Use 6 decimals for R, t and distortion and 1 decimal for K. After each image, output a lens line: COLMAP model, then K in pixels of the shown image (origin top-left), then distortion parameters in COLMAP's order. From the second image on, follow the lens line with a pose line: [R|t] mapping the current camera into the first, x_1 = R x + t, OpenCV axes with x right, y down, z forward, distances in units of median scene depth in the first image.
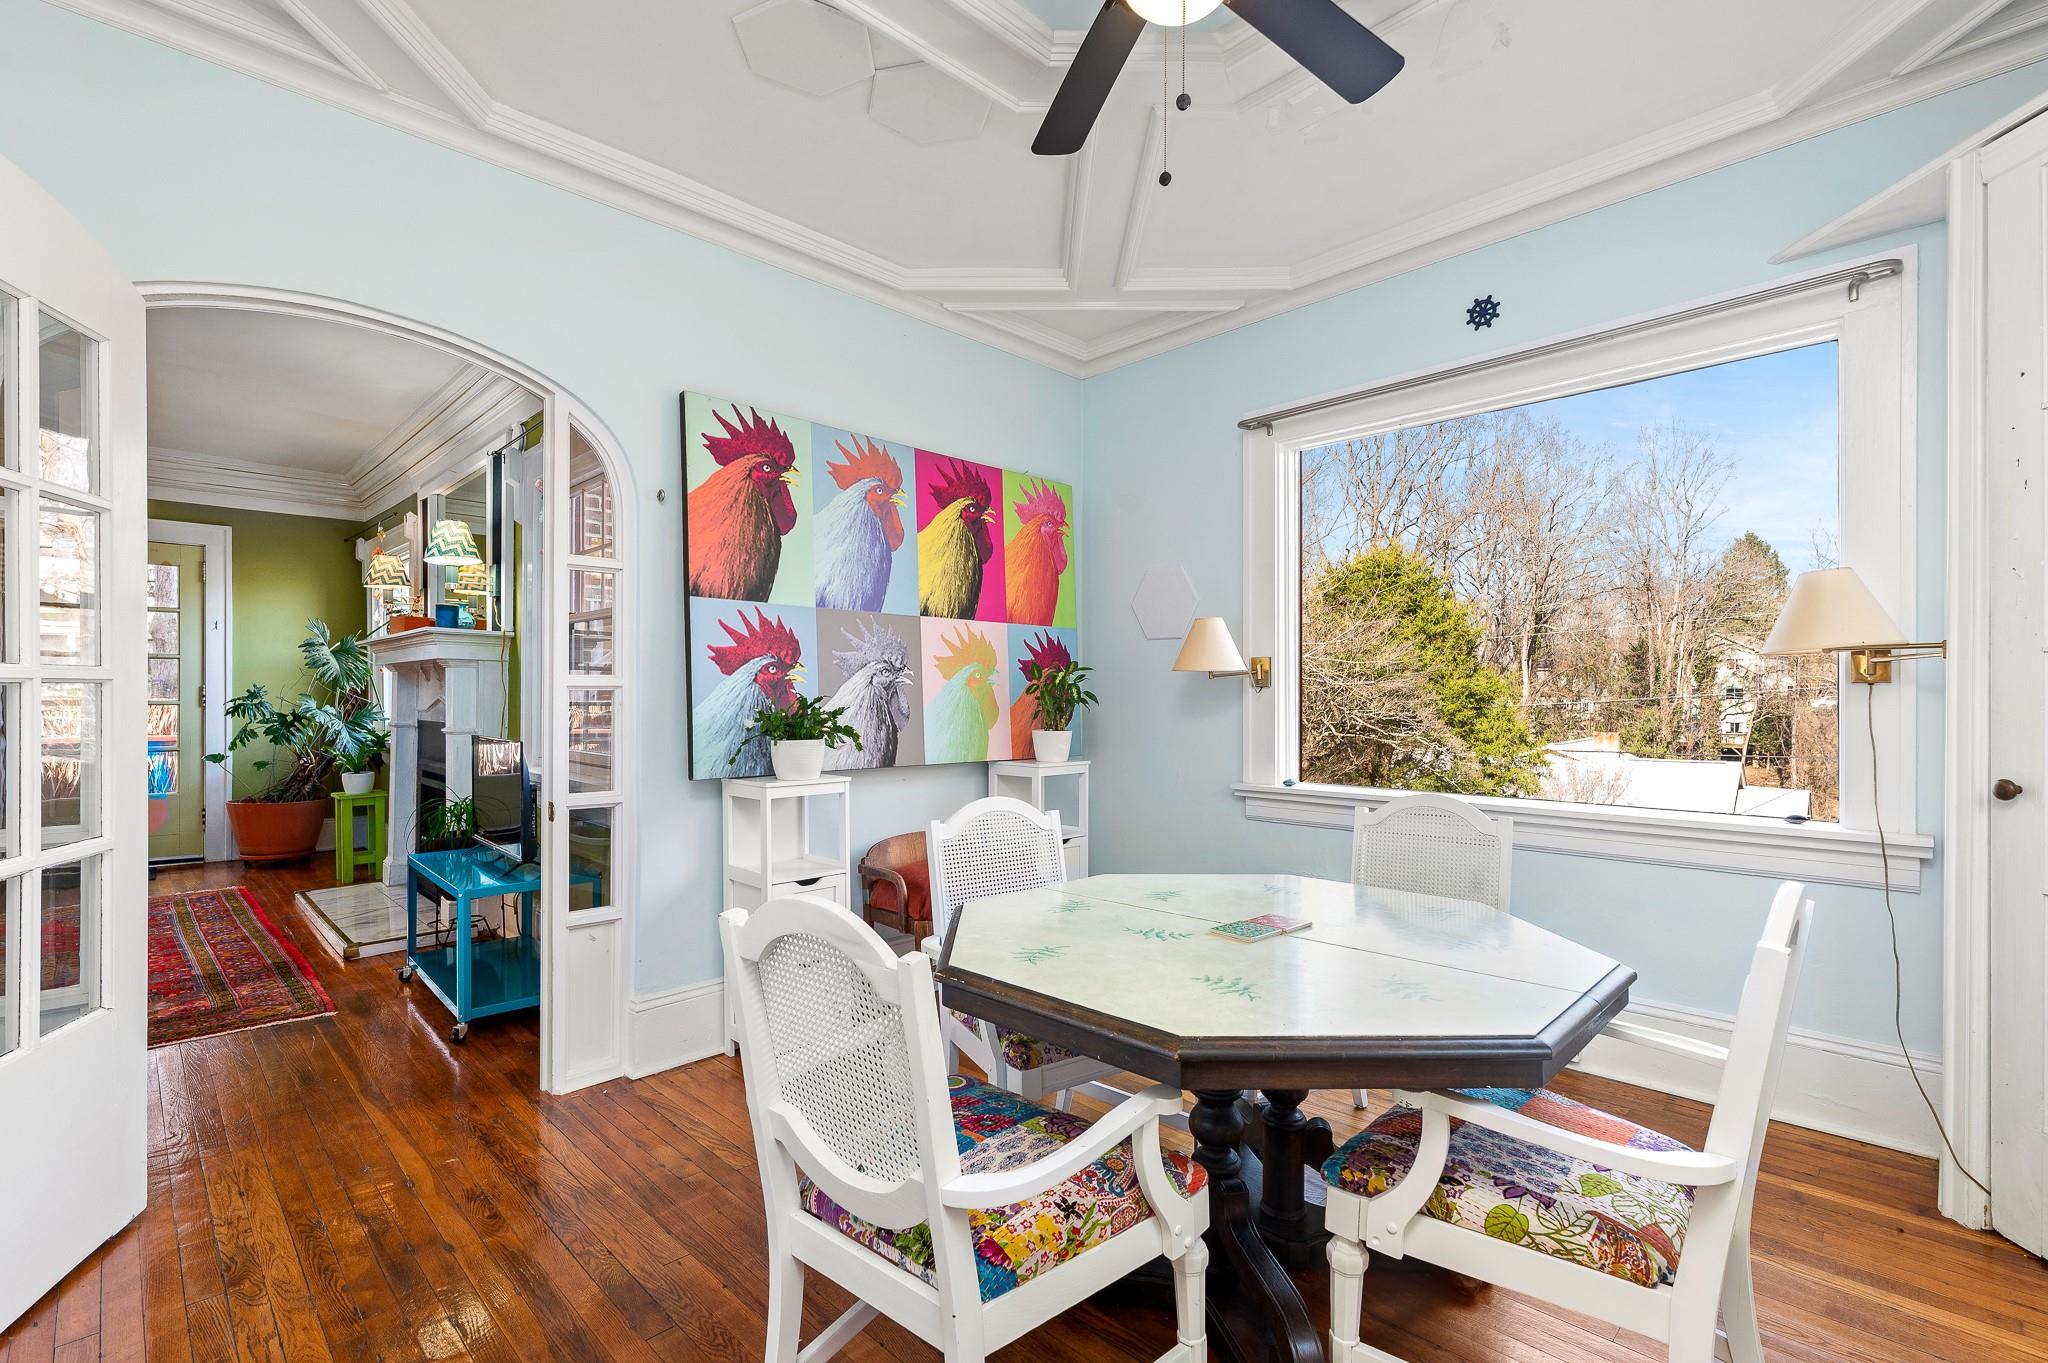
lens RADIAL K [[912.1, 0, 1018.6], [0, 912.1, 699.5], [0, 0, 1]] dist [0.000056, 0.000262]
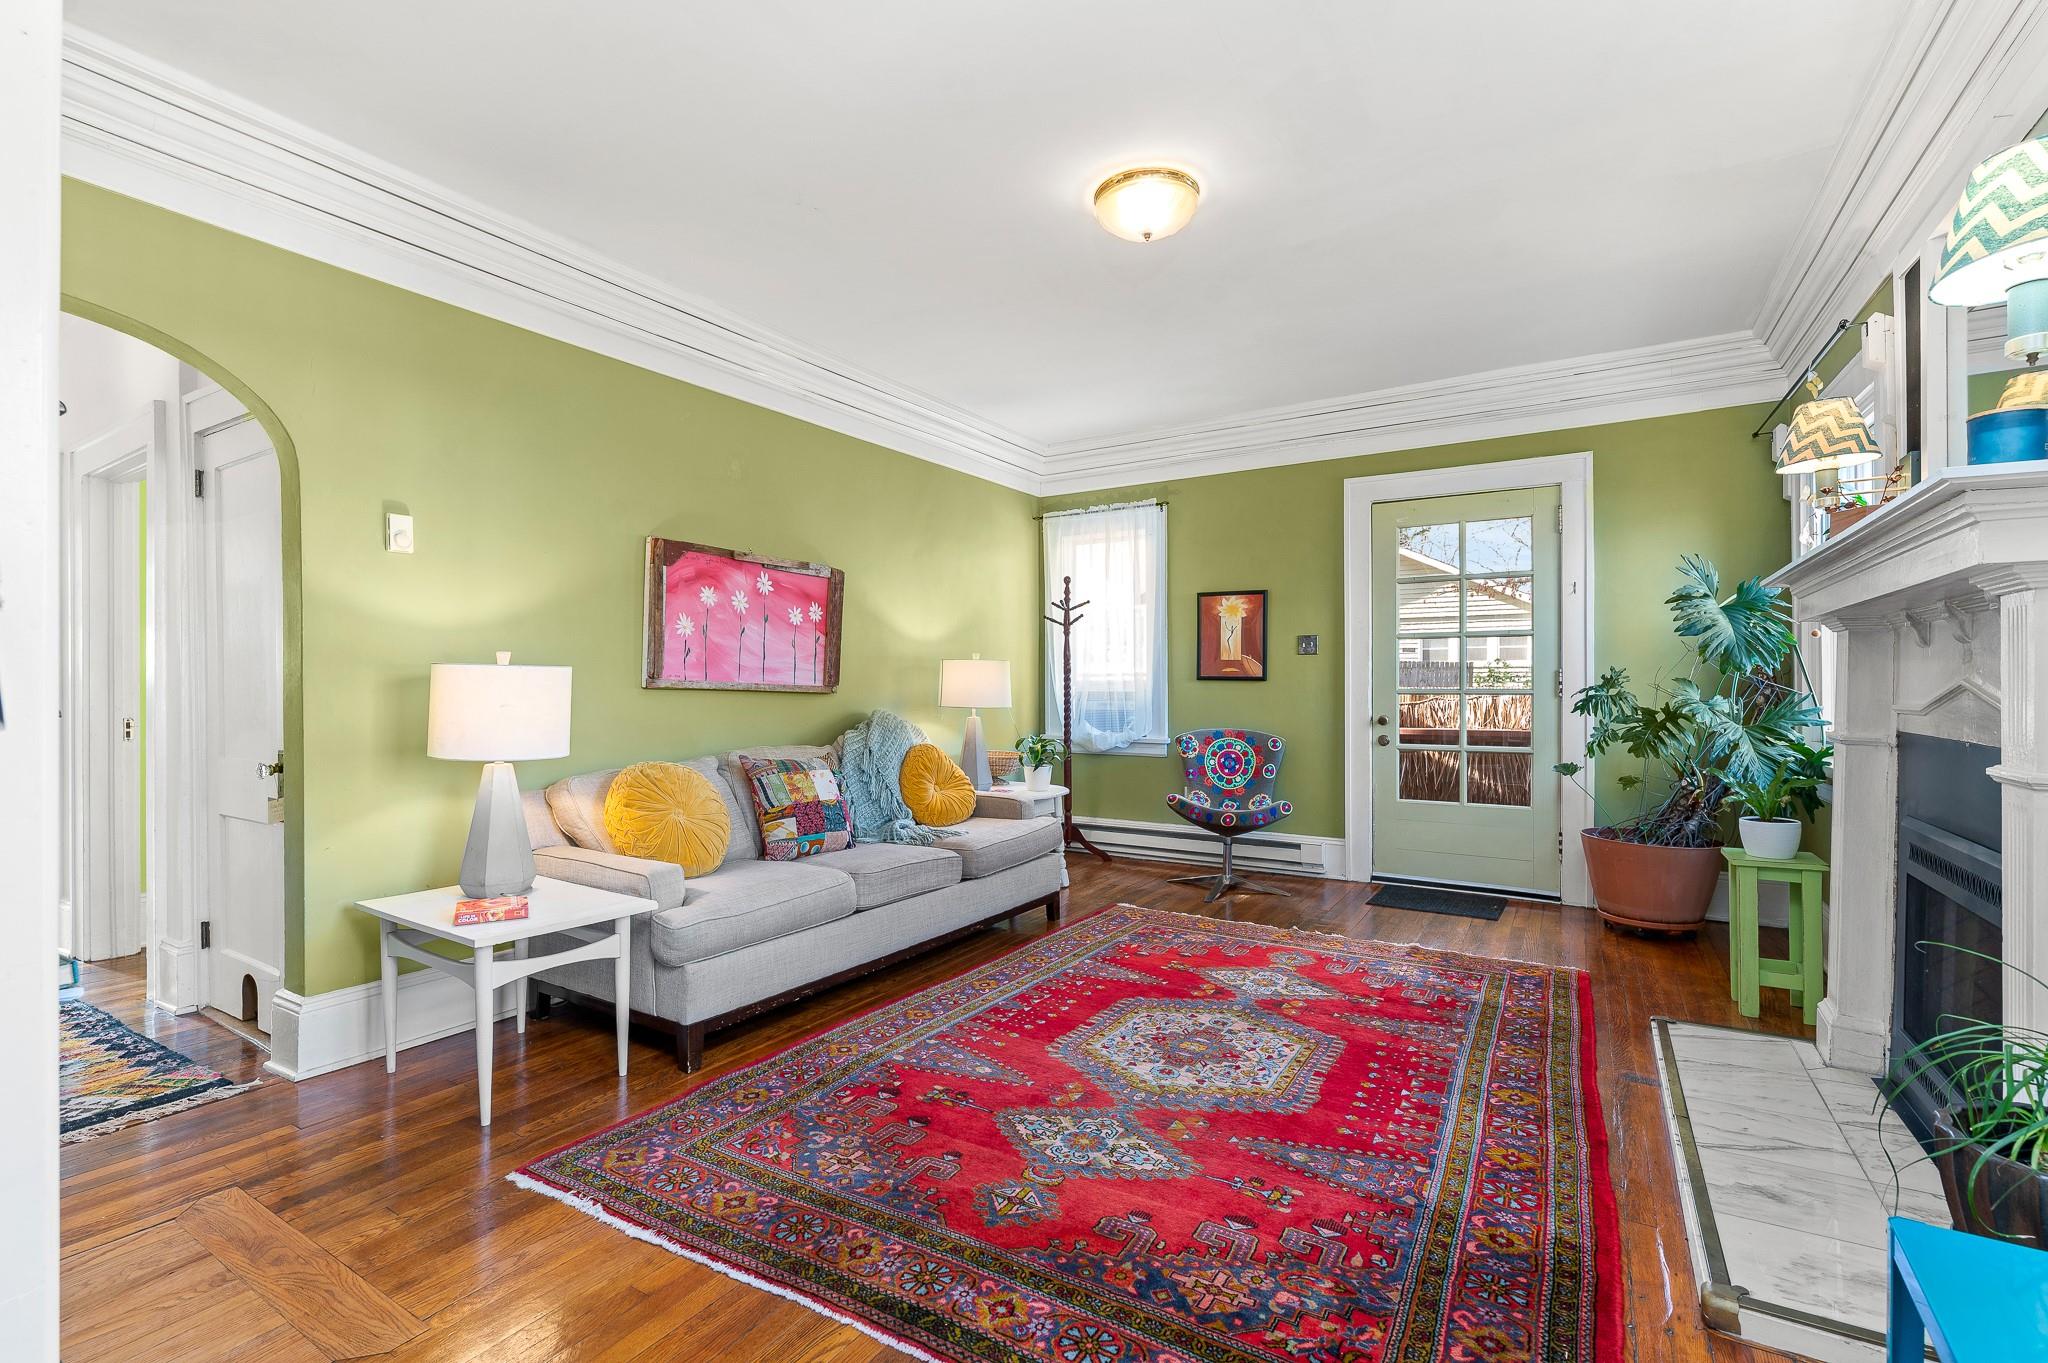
lens RADIAL K [[912.1, 0, 1008.0], [0, 912.1, 682.1], [0, 0, 1]] dist [0.000056, 0.000262]
pose [[0.226513, -0.005410, -0.973993, -0.278778], [-0.002822, 0.999977, -0.006211, 0.001370], [0.974004, 0.004155, 0.226492, 0.409728]]
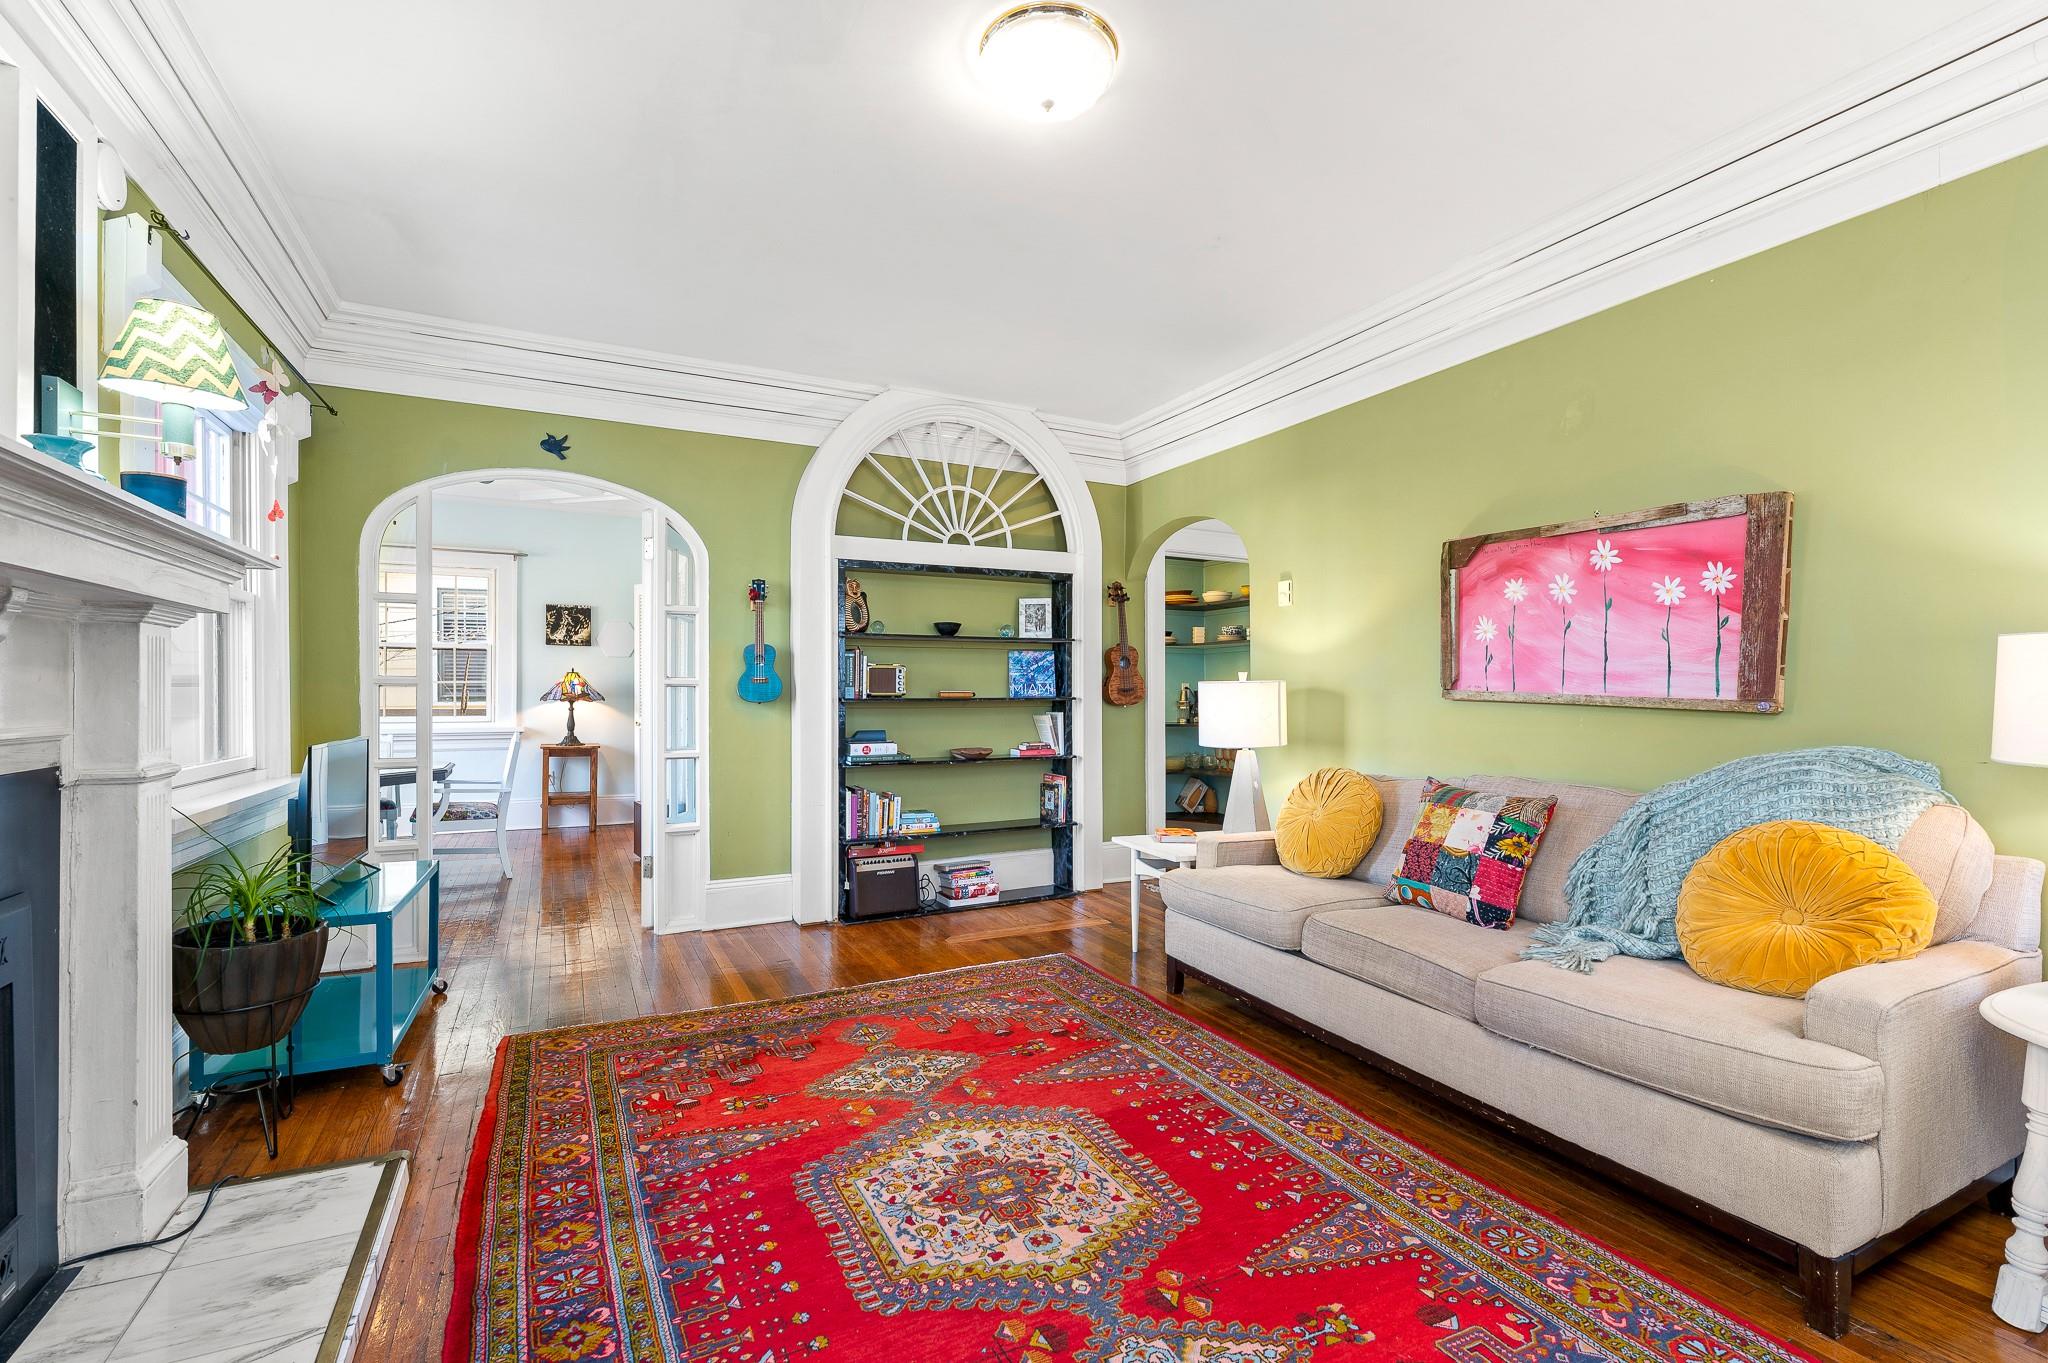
lens RADIAL K [[912.1, 0, 1034.5], [0, 912.1, 692.4], [0, 0, 1]] dist [0.000056, 0.000262]
pose [[-0.955918, -0.003801, 0.293610, -0.860960], [-0.002242, 0.999982, 0.005646, -0.005265], [-0.293626, 0.004739, -0.955909, 0.966358]]
